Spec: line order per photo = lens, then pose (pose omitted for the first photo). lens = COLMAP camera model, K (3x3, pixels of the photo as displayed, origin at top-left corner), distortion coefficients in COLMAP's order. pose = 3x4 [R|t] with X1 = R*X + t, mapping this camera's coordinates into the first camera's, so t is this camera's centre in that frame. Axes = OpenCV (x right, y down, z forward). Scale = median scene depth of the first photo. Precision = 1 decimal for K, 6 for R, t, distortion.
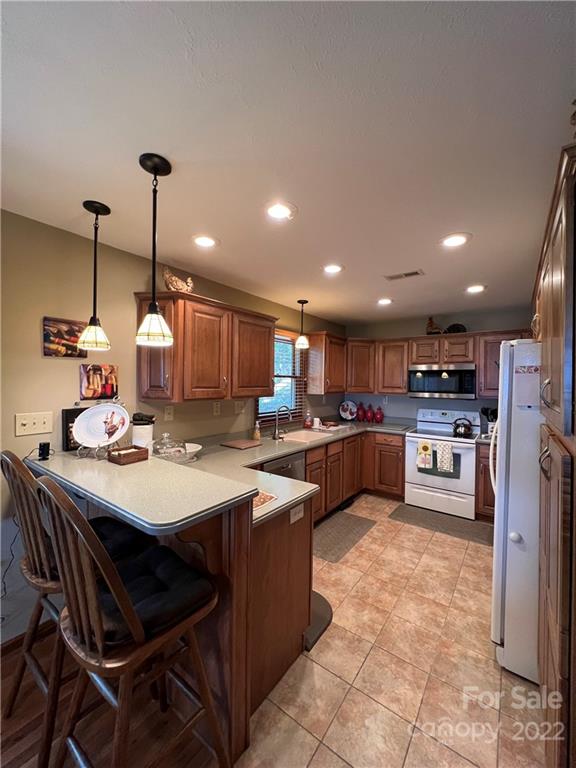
lens RADIAL K [[309.2, 0, 286.8], [0, 309.2, 383.2], [0, 0, 1]] dist [-0.000836, 0.001017]
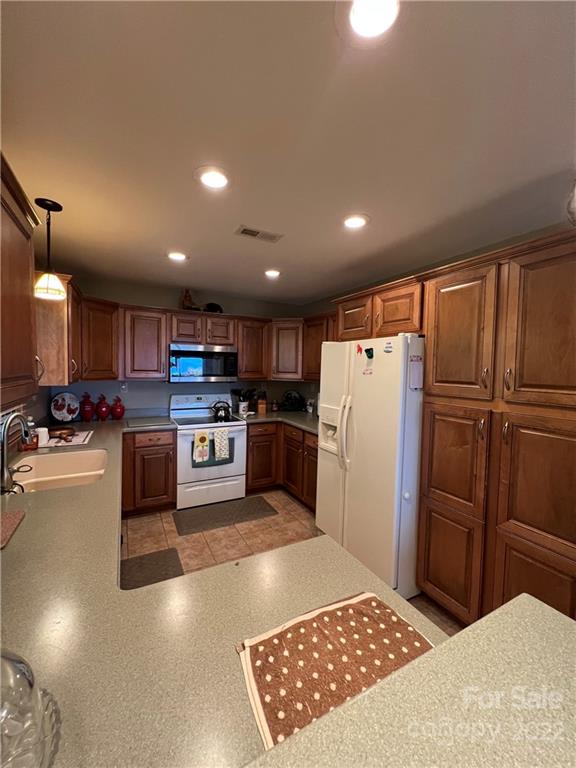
lens RADIAL K [[309.2, 0, 287.5], [0, 309.2, 383.4], [0, 0, 1]] dist [-0.000836, 0.001017]
pose [[0.430308, -0.053759, 0.901080, -0.229278], [-0.008359, 0.997945, 0.063530, -0.008134], [-0.902643, -0.034870, 0.428974, 0.389484]]
